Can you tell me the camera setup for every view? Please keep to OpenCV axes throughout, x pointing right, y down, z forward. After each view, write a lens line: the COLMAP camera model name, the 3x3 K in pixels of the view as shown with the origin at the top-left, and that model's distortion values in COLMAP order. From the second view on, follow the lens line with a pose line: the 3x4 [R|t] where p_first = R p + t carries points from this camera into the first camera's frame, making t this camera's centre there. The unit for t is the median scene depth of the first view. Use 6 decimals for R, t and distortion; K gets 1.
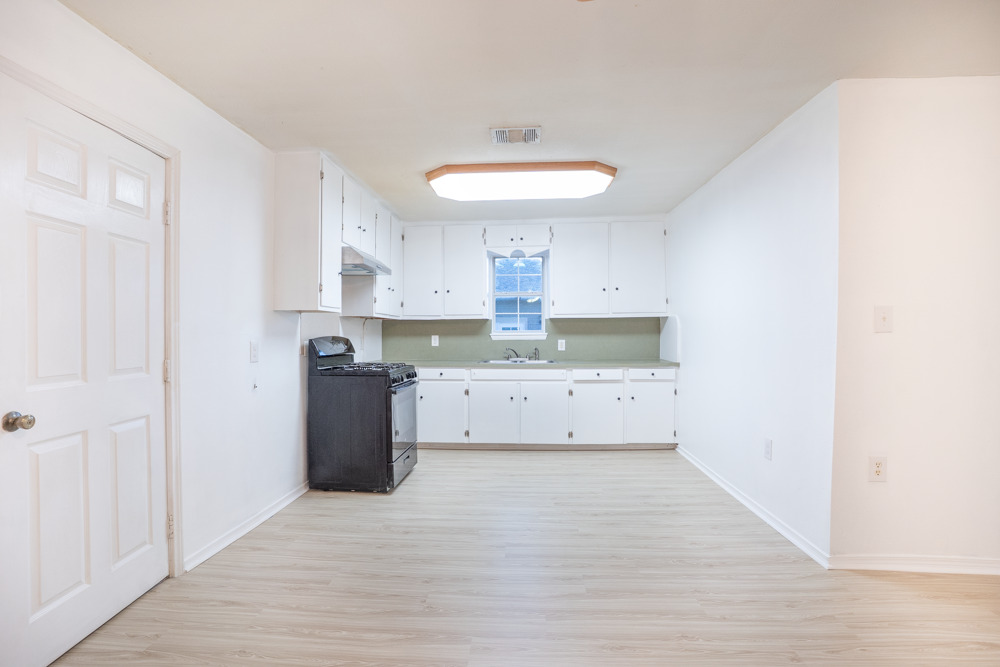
lens RADIAL K [[481.5, 0, 500.0], [0, 481.5, 333.5], [0, 0, 1]] dist [-0.051125, -0.000083]
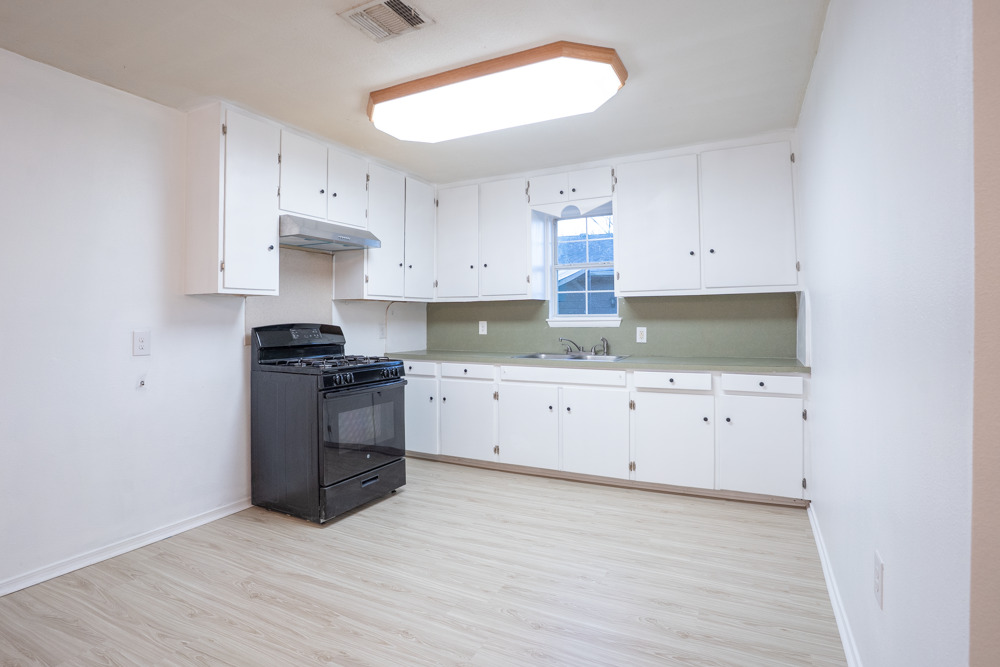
lens RADIAL K [[508.9, 0, 500.1], [0, 508.9, 308.3], [0, 0, 1]] dist [-0.051122, 0.018659]
pose [[0.917728, -0.010452, -0.397072, 0.261745], [0.004393, 0.999860, -0.016166, -0.004302], [0.397185, 0.013091, 0.917645, 0.258463]]
